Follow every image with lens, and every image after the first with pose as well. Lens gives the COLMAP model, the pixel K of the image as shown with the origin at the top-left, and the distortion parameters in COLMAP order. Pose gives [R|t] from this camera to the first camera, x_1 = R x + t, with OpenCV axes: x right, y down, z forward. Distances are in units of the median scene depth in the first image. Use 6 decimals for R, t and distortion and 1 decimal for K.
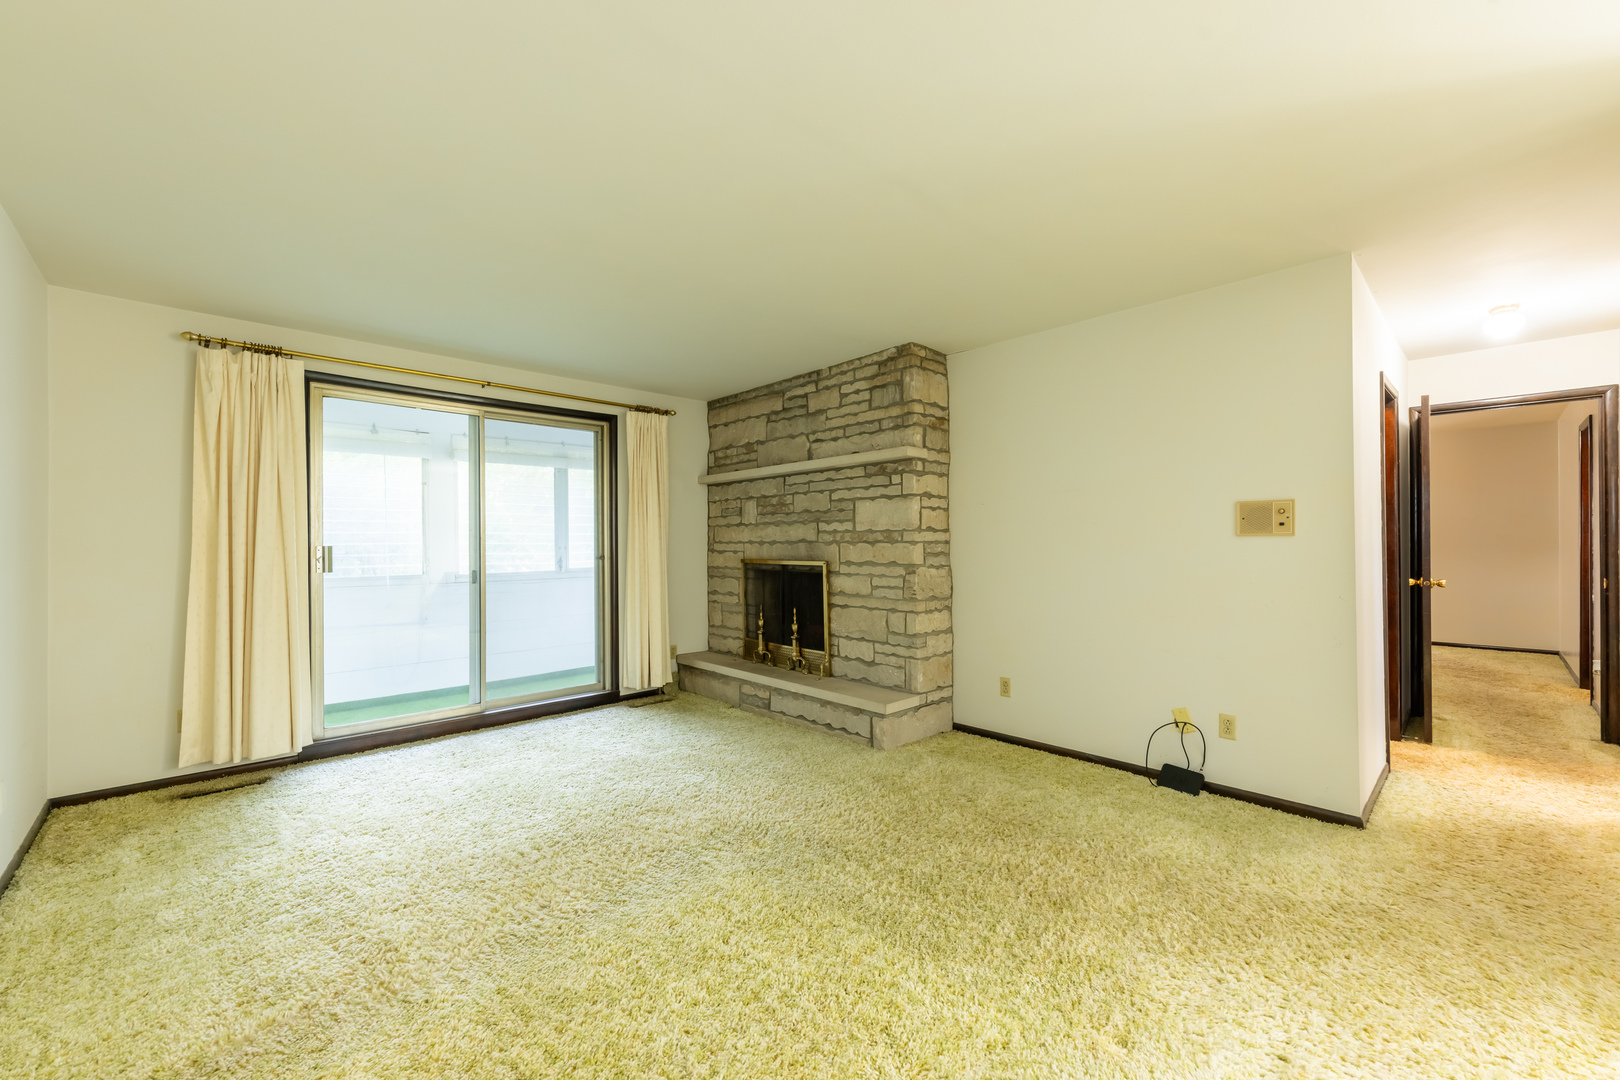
lens RADIAL K [[648.0, 0, 806.5], [0, 648.0, 537.5], [0, 0, 1]] dist [-0.002514, 0.000541]
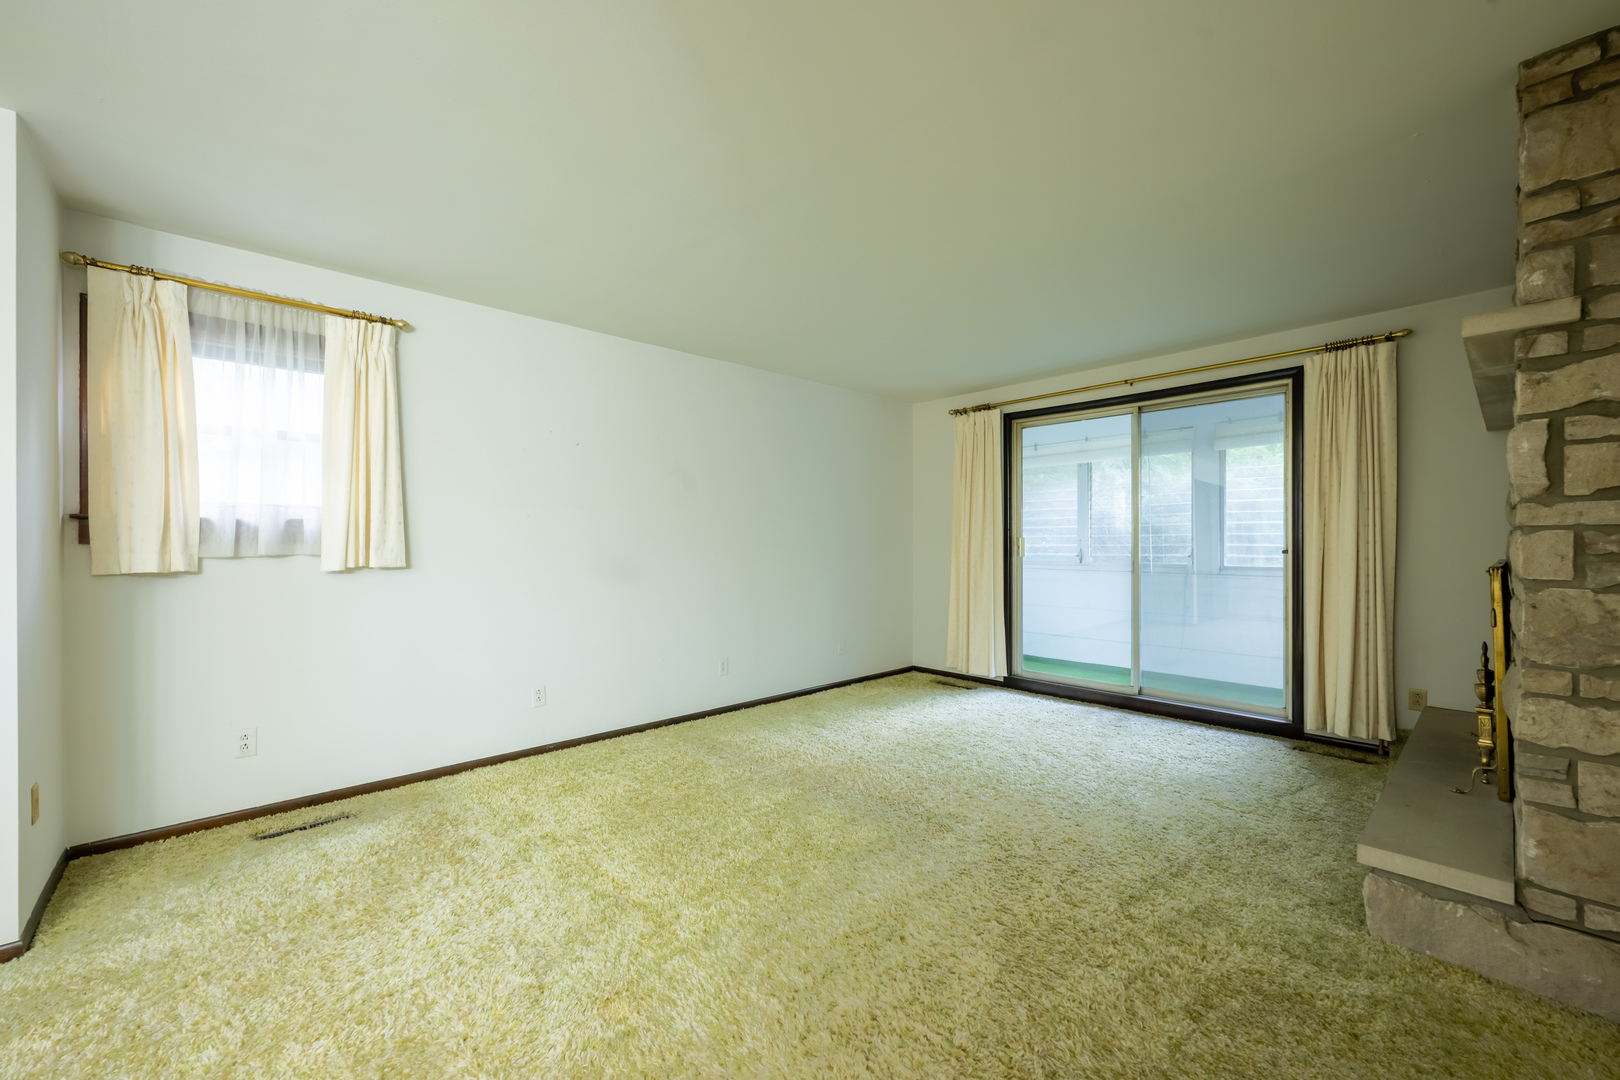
lens RADIAL K [[648.0, 0, 806.9], [0, 648.0, 545.5], [0, 0, 1]] dist [-0.002514, 0.000541]
pose [[-0.013037, 0.012082, -0.999842, 0.590724], [0.013970, 0.999832, 0.011900, 0.006820], [0.999817, -0.013812, -0.013204, 0.523572]]
